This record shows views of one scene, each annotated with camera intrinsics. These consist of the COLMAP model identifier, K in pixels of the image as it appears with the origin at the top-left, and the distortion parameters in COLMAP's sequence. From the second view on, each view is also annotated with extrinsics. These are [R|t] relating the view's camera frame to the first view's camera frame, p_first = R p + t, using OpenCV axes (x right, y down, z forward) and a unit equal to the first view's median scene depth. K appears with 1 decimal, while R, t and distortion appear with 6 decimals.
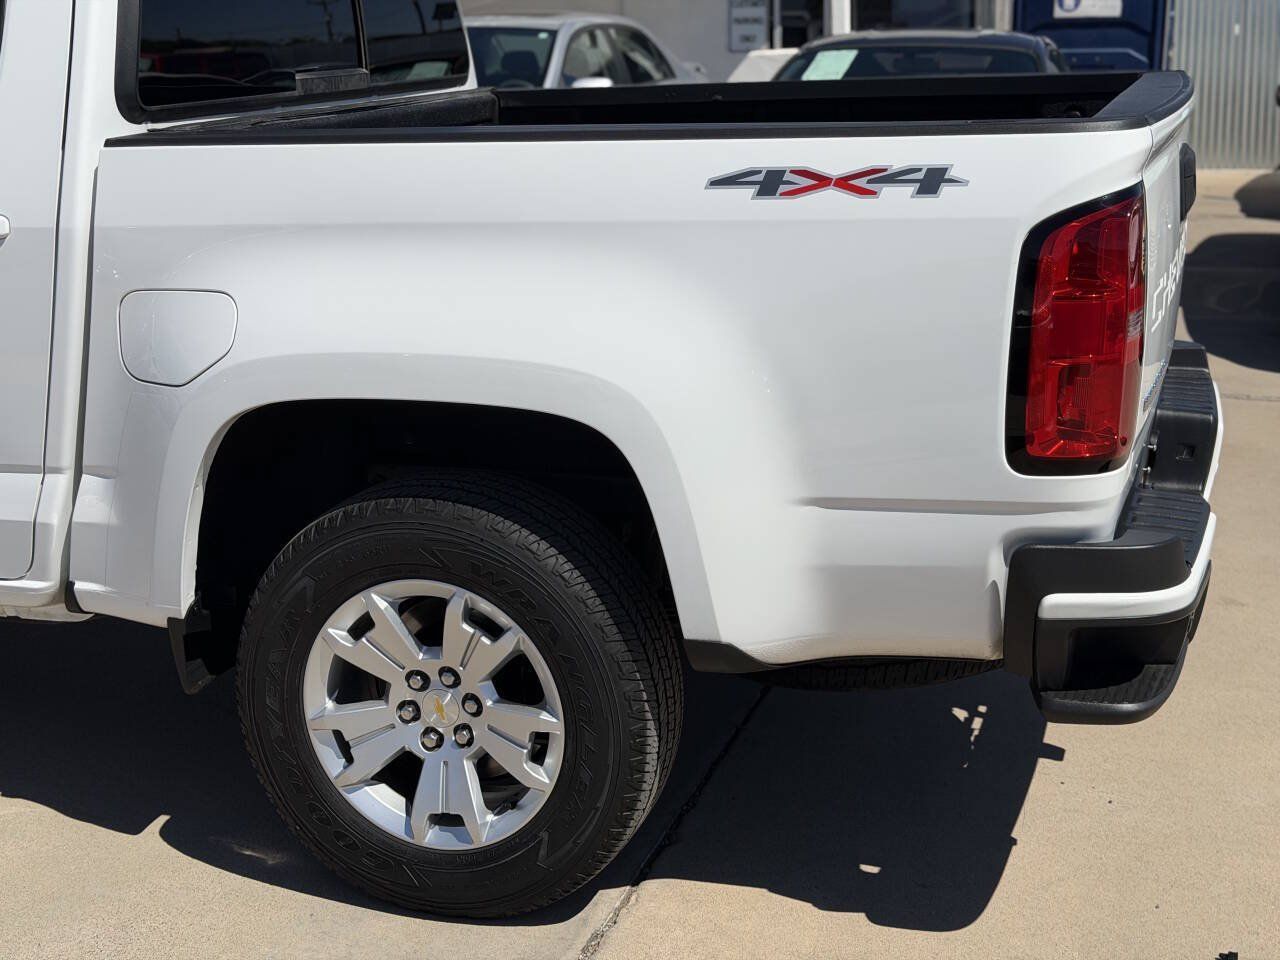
lens RADIAL K [[1782.5, 0, 640.0], [0, 1782.5, 480.0], [0, 0, 1]] dist [0.132247, -0.118115]
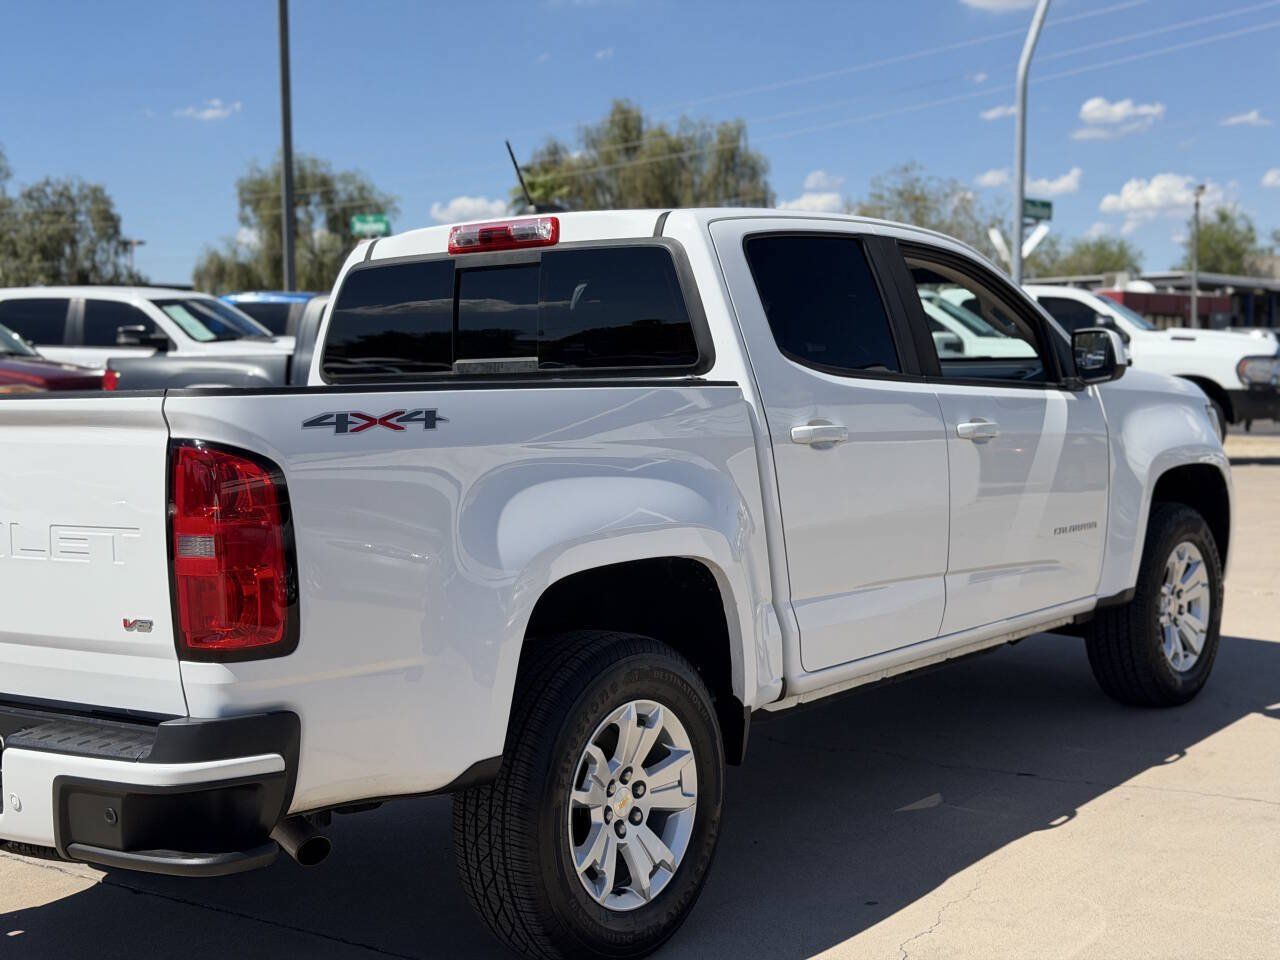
lens RADIAL K [[1783.0, 0, 625.9], [0, 1783.0, 514.1], [0, 0, 1]] dist [0.143371, -0.053768]
pose [[-0.342148, 0.109511, -0.933243, 1.488181], [-0.204936, 0.960579, 0.187853, -0.542588], [0.917026, 0.255528, -0.306217, 2.145394]]
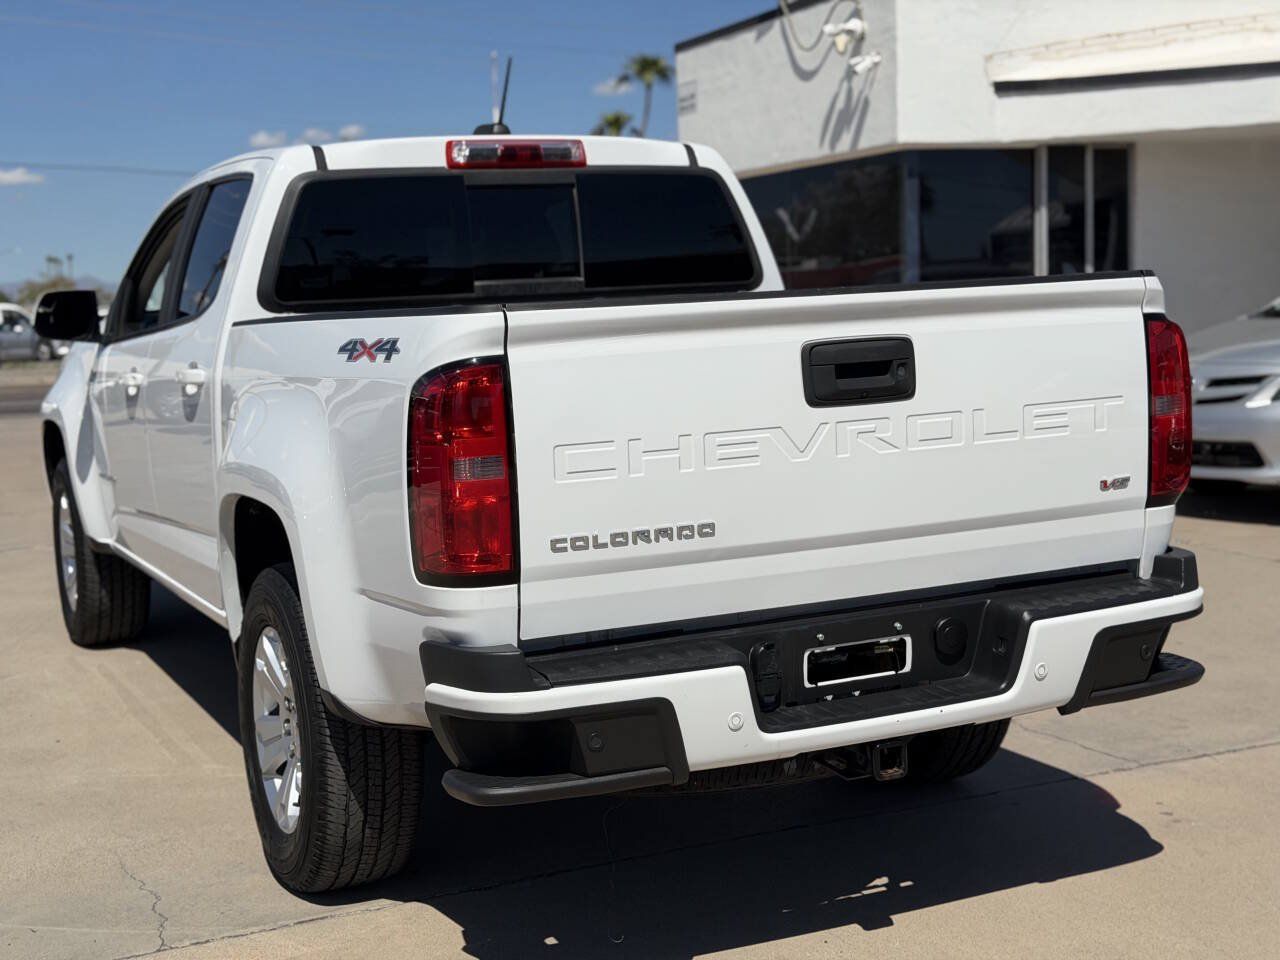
lens RADIAL K [[1810.2, 0, 643.5], [0, 1810.2, 494.3], [0, 0, 1]] dist [0.136302, -0.064665]
pose [[0.687089, 0.073870, -0.722808, 1.214826], [-0.157065, 0.986397, -0.048496, -0.026314], [0.709393, 0.146849, 0.689345, 0.223387]]
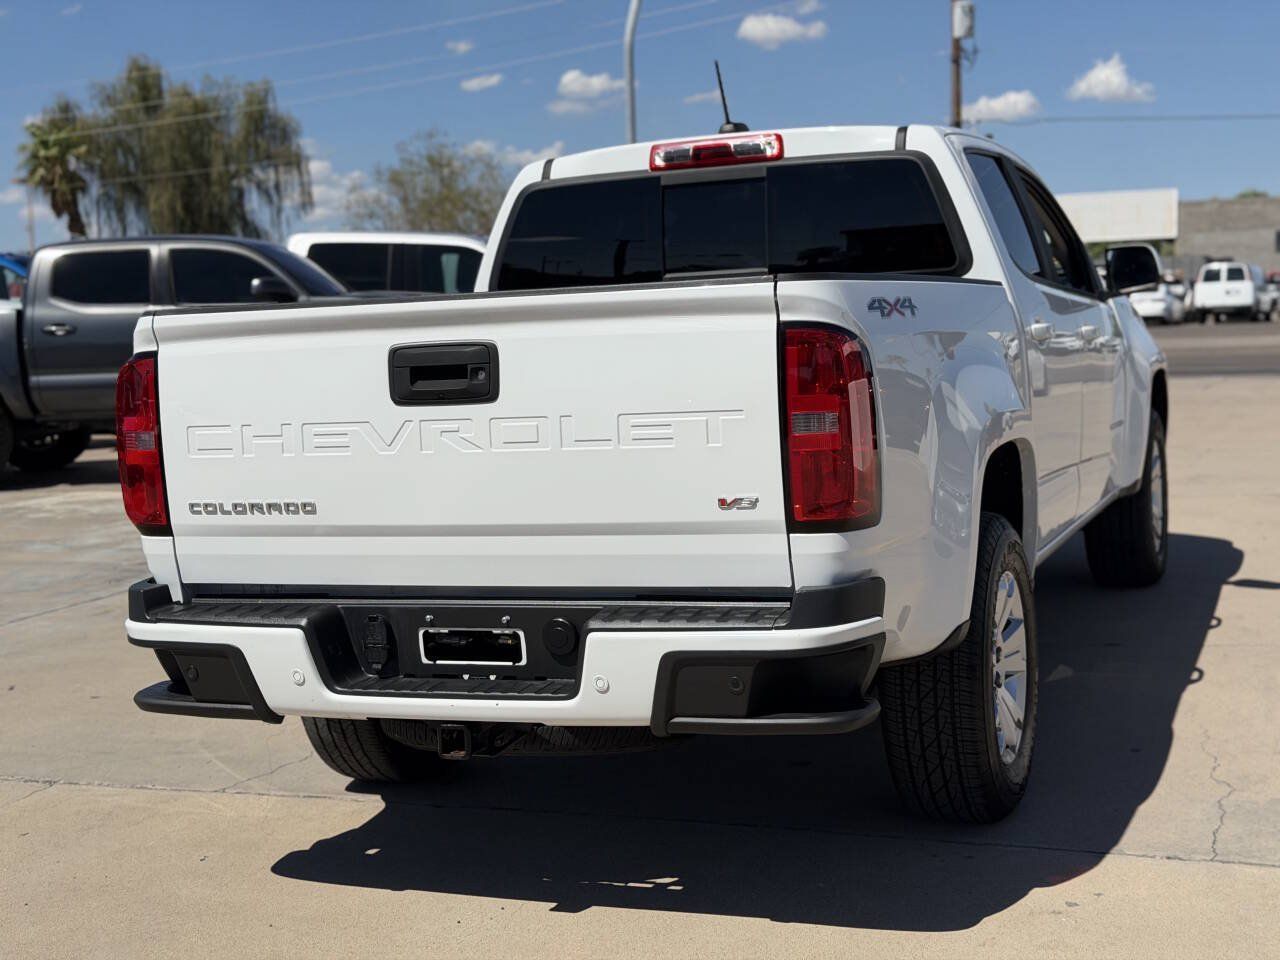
lens RADIAL K [[1782.5, 0, 640.0], [0, 1782.5, 480.0], [0, 0, 1]] dist [0.132247, -0.118115]
pose [[-0.062171, 0.118242, -0.991037, 1.730674], [-0.204757, 0.970326, 0.128616, -0.330666], [0.976836, 0.210918, -0.036115, 1.439545]]
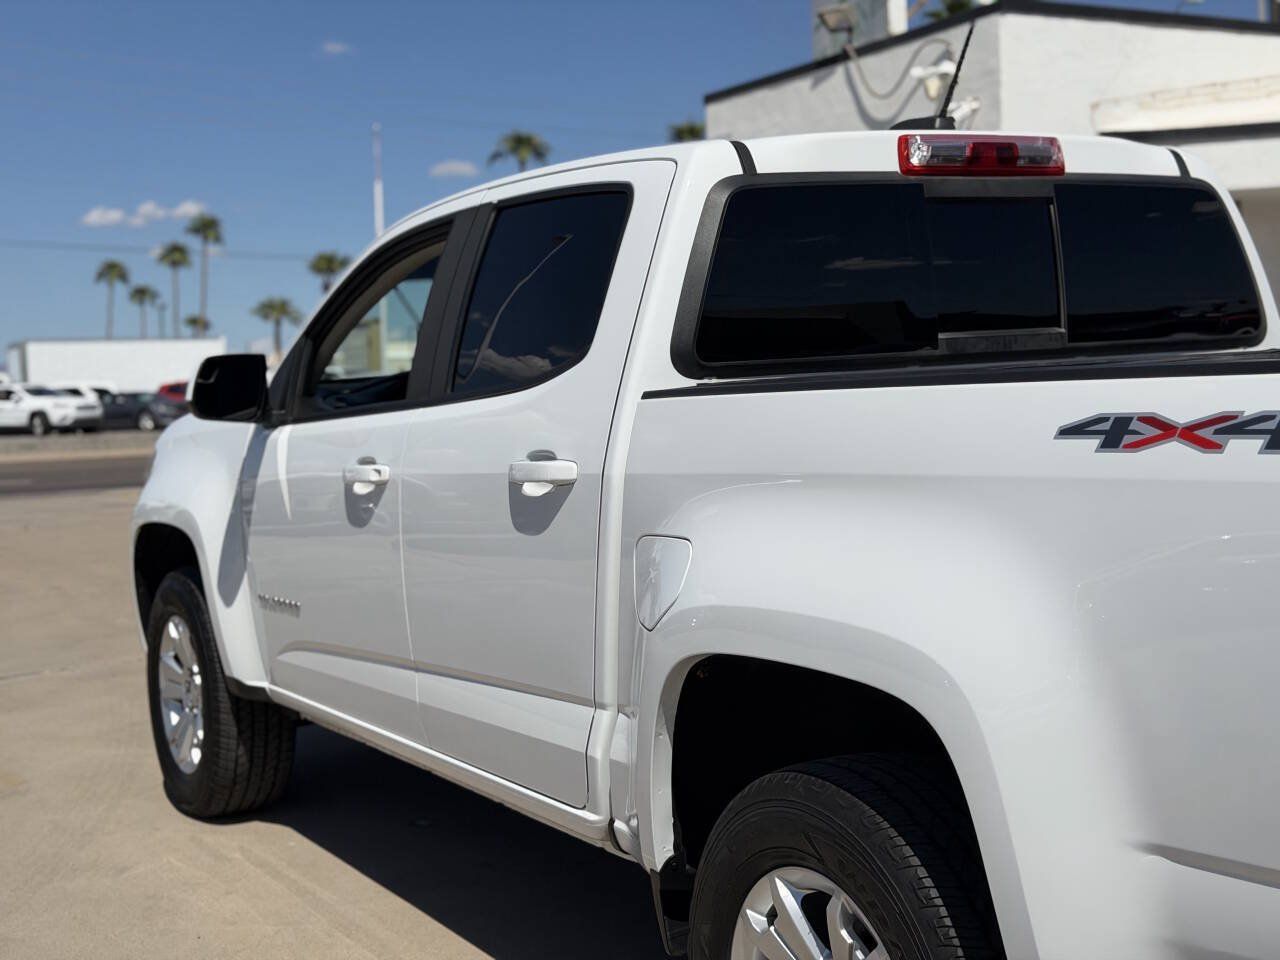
lens RADIAL K [[1808.1, 0, 640.0], [0, 1808.1, 480.0], [0, 0, 1]] dist [0.125801, -0.091318]
pose [[0.745685, 0.033508, -0.665456, 0.451741], [-0.143165, 0.983465, -0.110905, -0.024730], [0.650736, 0.177970, 0.738152, 0.265063]]
